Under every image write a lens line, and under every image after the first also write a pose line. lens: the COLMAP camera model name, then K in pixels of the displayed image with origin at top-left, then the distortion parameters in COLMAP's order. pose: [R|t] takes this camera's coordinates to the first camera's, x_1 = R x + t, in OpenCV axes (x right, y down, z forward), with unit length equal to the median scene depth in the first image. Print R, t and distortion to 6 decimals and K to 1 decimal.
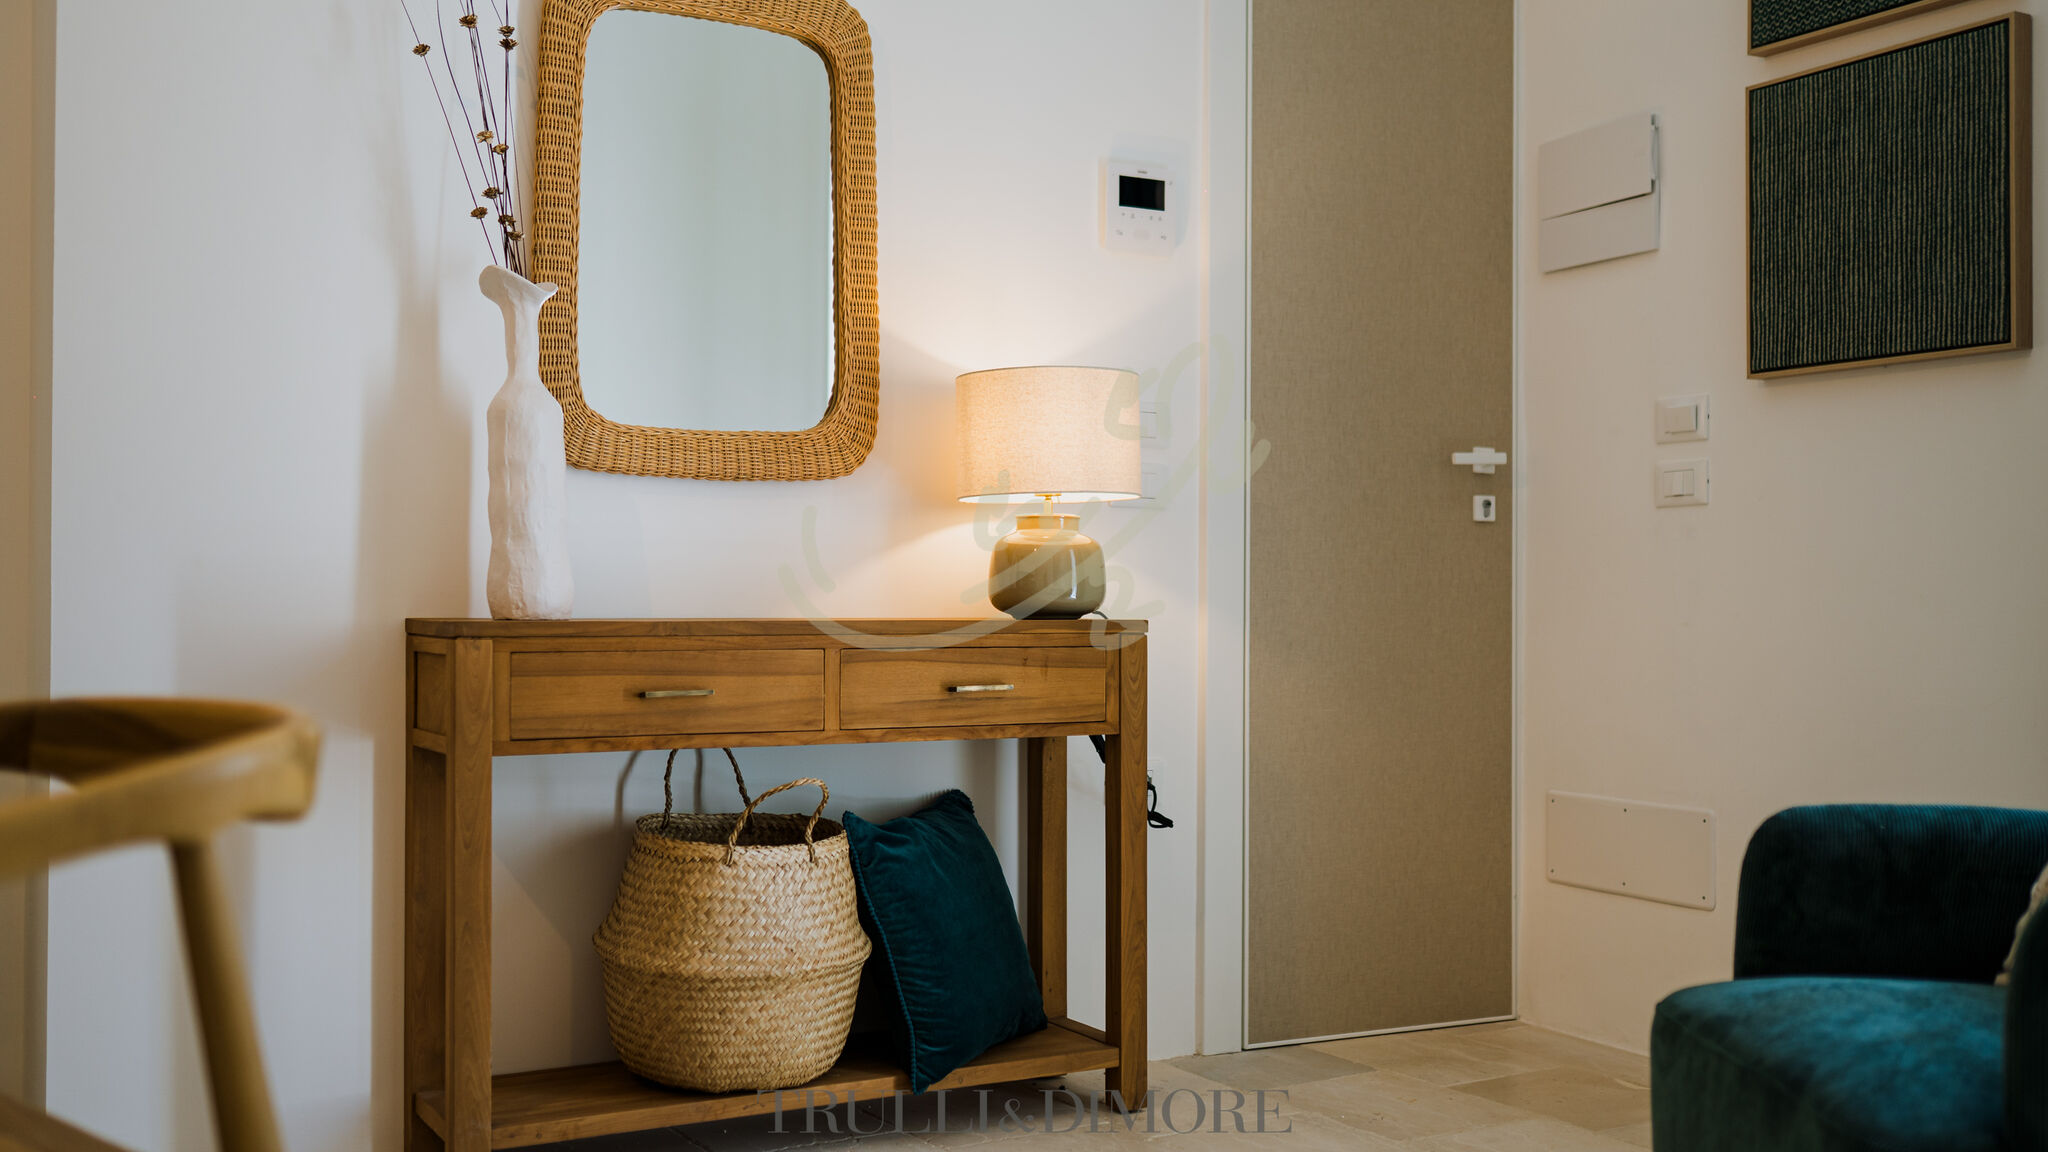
lens RADIAL K [[1965.0, 0, 1025.0], [0, 1965.0, 584.2], [0, 0, 1]] dist [-0.000638, 0.000000]
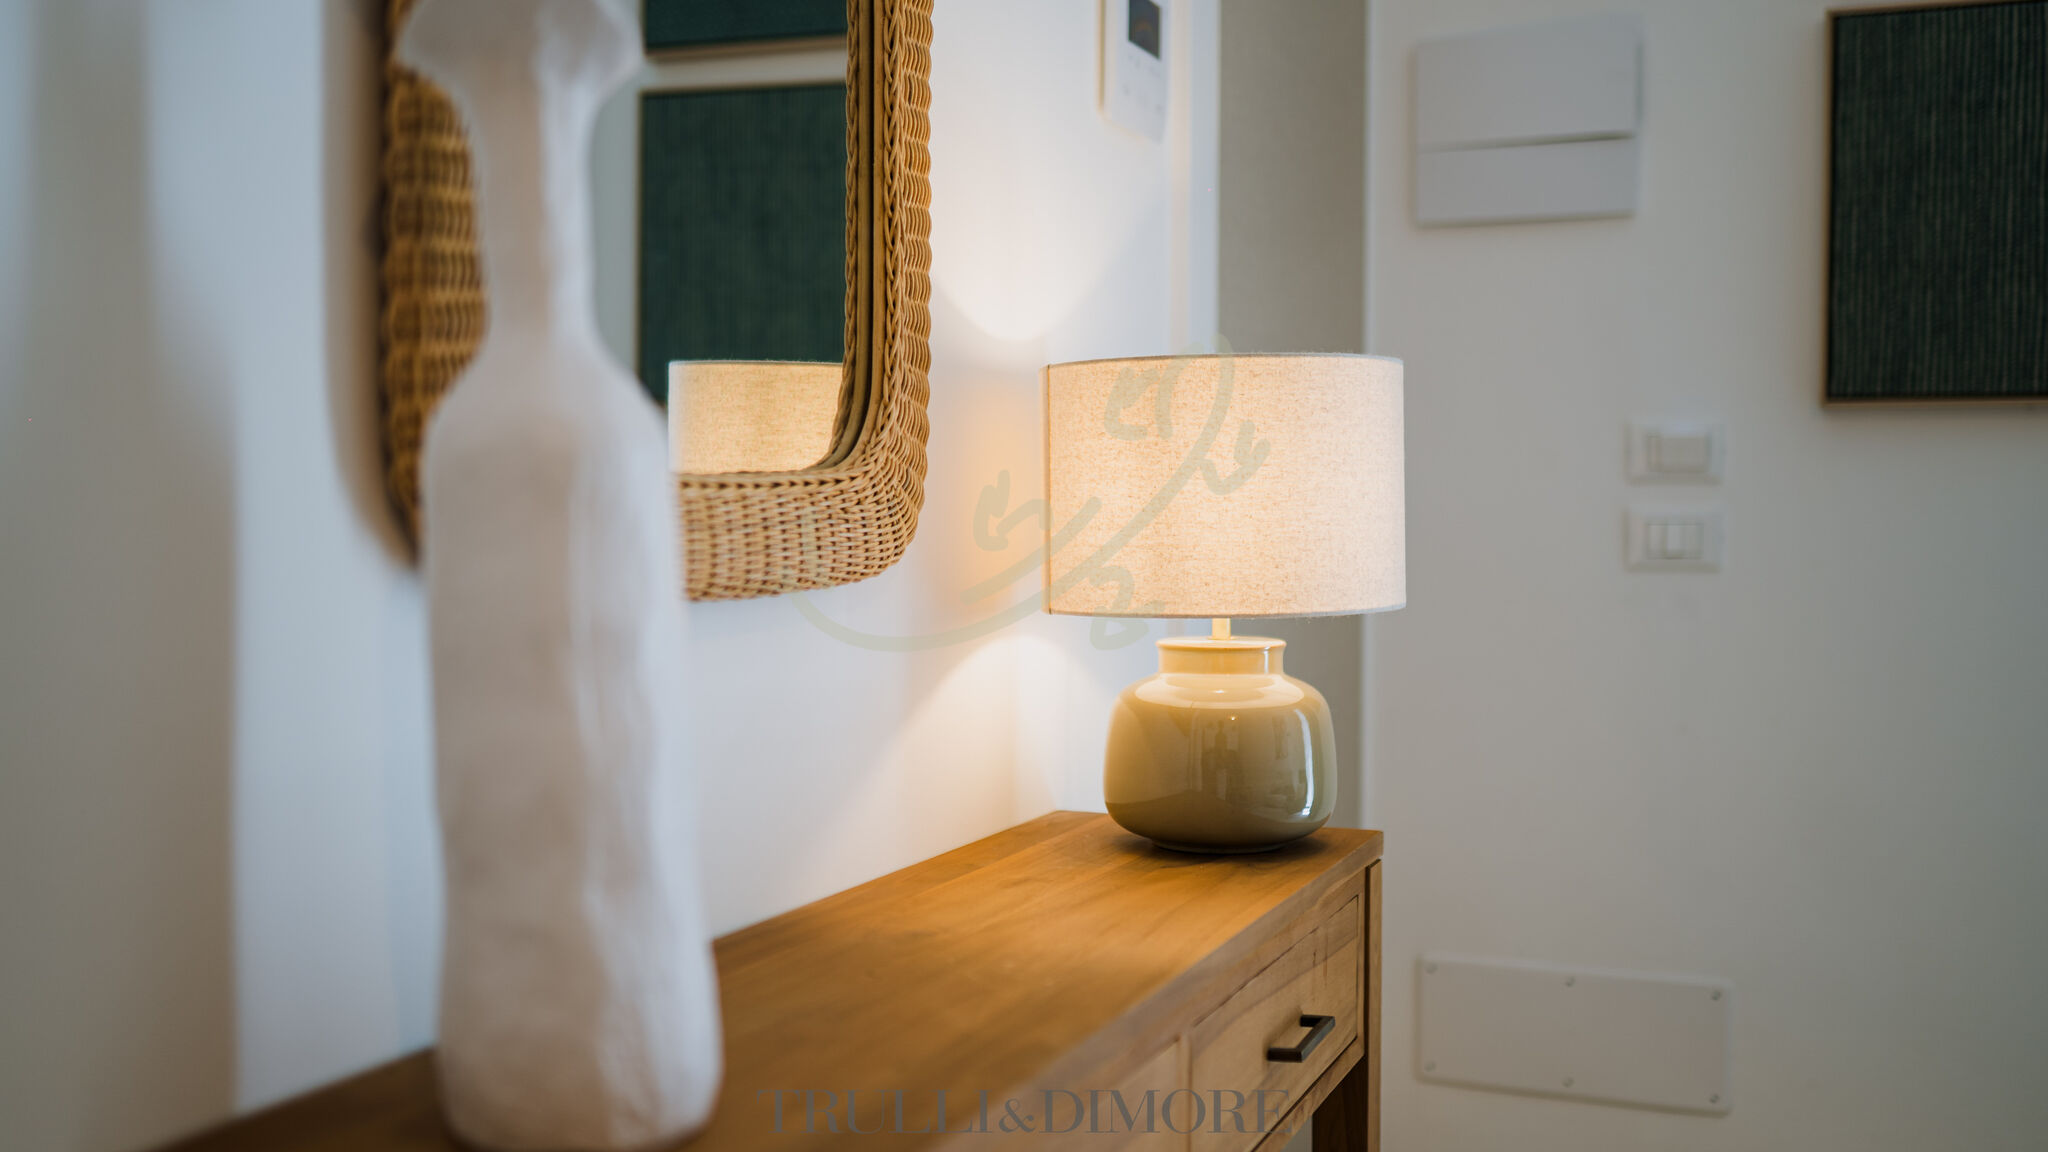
lens RADIAL K [[1965.0, 0, 1024.7], [0, 1965.0, 555.1], [0, 0, 1]] dist [-0.000638, 0.000000]
pose [[0.766559, -0.015086, 0.641997, -0.343433], [-0.006966, 0.999470, 0.031803, -0.070887], [-0.642136, -0.028851, 0.766048, 0.631524]]
